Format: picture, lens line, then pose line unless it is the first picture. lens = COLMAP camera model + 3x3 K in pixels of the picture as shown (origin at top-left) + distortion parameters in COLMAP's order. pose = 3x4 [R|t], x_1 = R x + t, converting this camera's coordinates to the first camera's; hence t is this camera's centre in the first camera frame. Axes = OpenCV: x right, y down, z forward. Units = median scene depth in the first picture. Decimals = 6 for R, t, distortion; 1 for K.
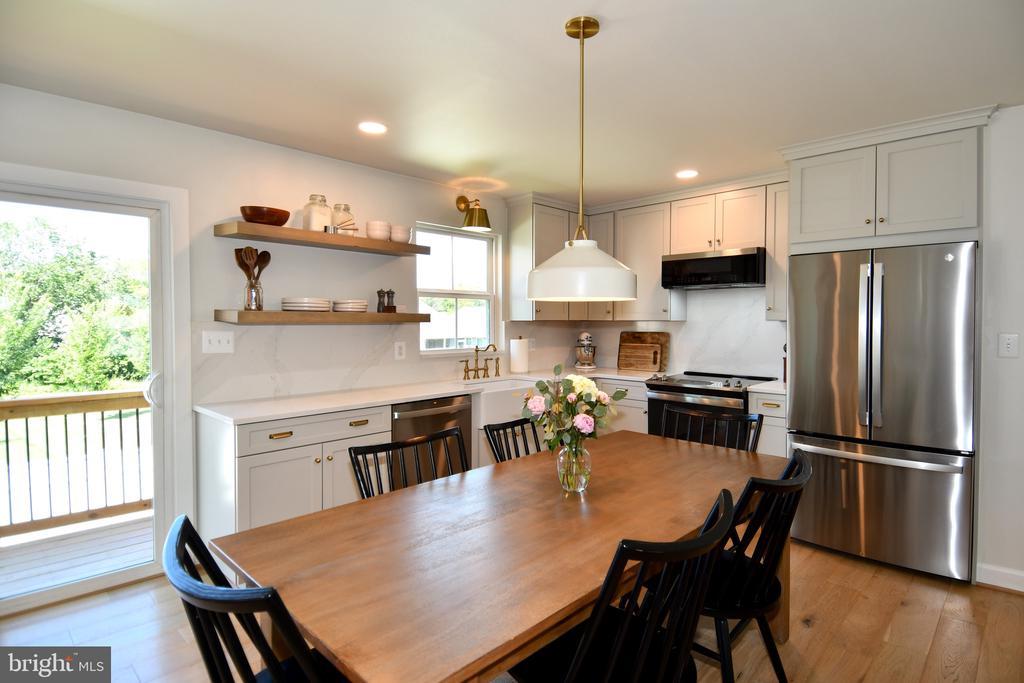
lens RADIAL K [[548.4, 0, 562.5], [0, 548.4, 342.1], [0, 0, 1]] dist [-0.004231, -0.001312]
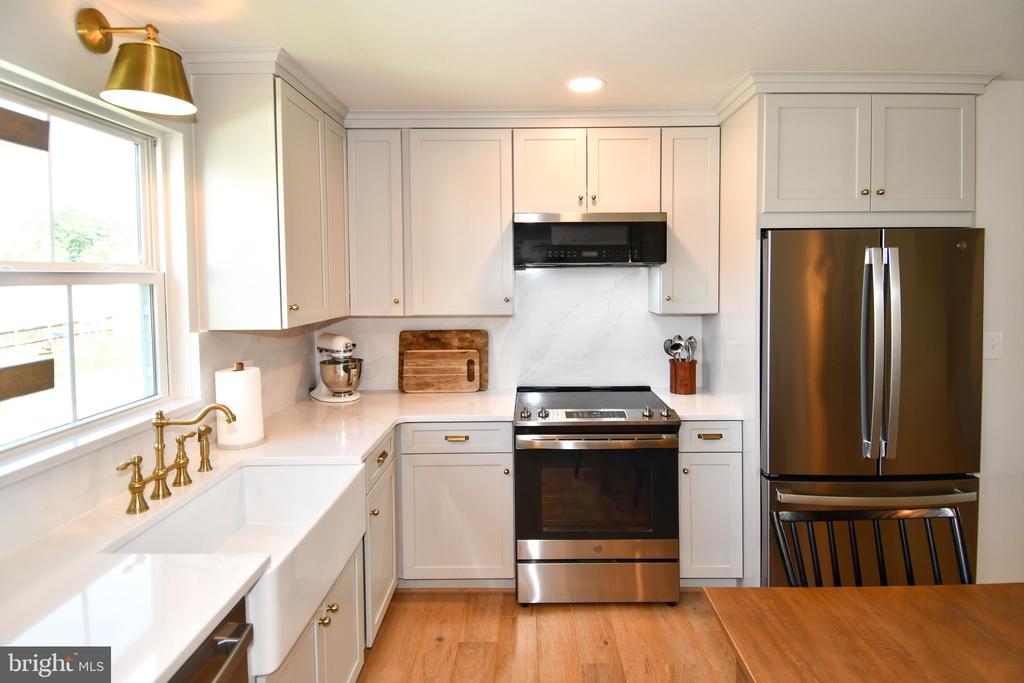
lens RADIAL K [[535.1, 0, 570.5], [0, 535.1, 315.7], [0, 0, 1]] dist [0.001475, -0.001098]
pose [[0.739156, -0.045644, 0.671986, -0.192455], [0.029516, 0.998938, 0.035385, -0.064434], [-0.672887, -0.006321, 0.739718, 0.537568]]
